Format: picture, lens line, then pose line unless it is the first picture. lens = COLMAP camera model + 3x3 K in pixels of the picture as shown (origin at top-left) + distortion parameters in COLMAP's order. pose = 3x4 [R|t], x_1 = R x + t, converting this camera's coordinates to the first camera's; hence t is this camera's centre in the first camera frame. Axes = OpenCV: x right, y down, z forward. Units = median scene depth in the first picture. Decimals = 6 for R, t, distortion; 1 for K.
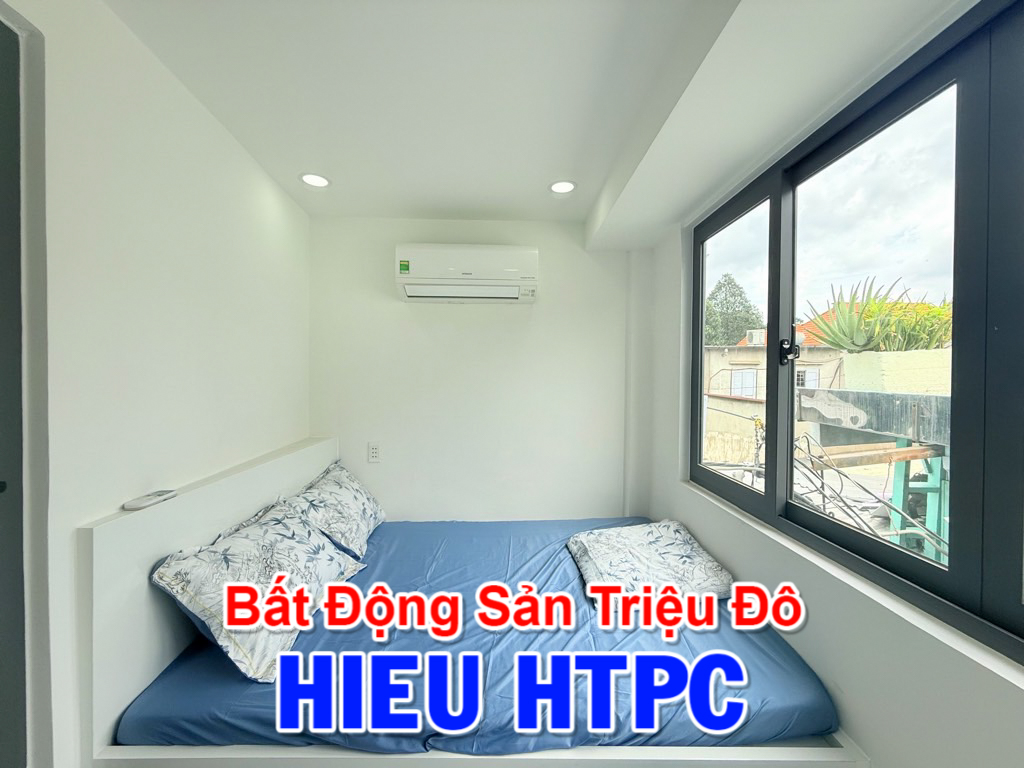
lens RADIAL K [[410.8, 0, 510.0], [0, 410.8, 383.0], [0, 0, 1]] dist [0.000243, 0.000034]
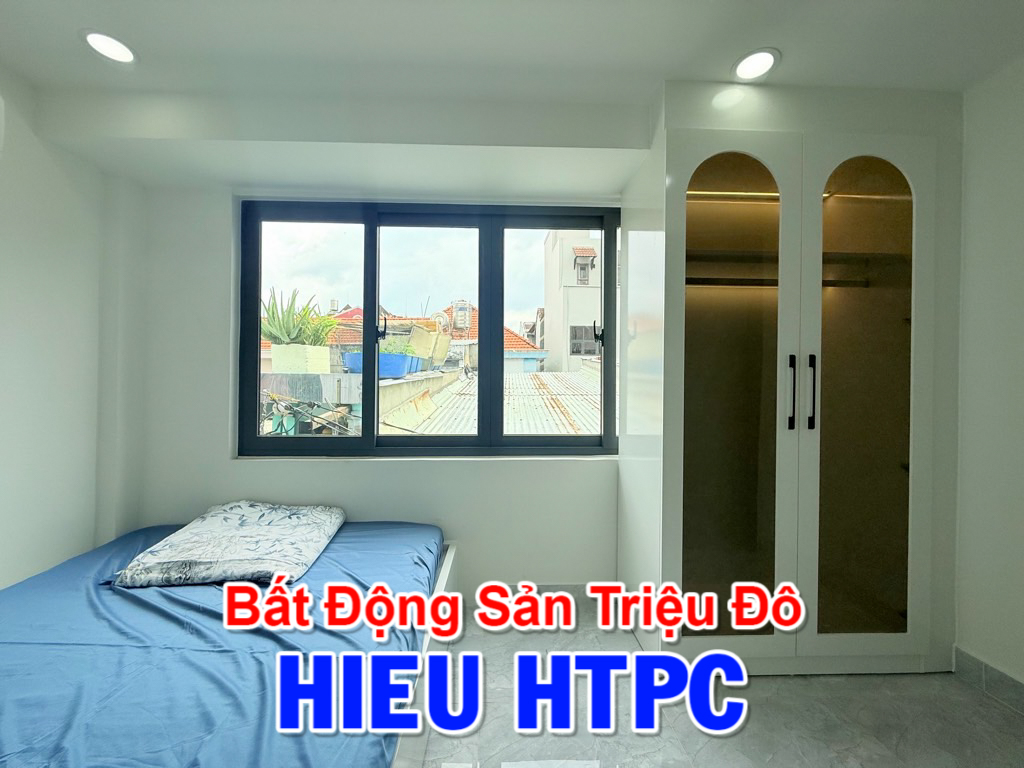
lens RADIAL K [[410.8, 0, 509.8], [0, 410.8, 385.2], [0, 0, 1]] dist [0.000243, 0.000034]
pose [[-0.018786, 0.001137, 0.999823, -0.594962], [0.011450, 0.999934, -0.000922, 0.082621], [-0.999758, 0.011431, -0.018798, 0.407315]]
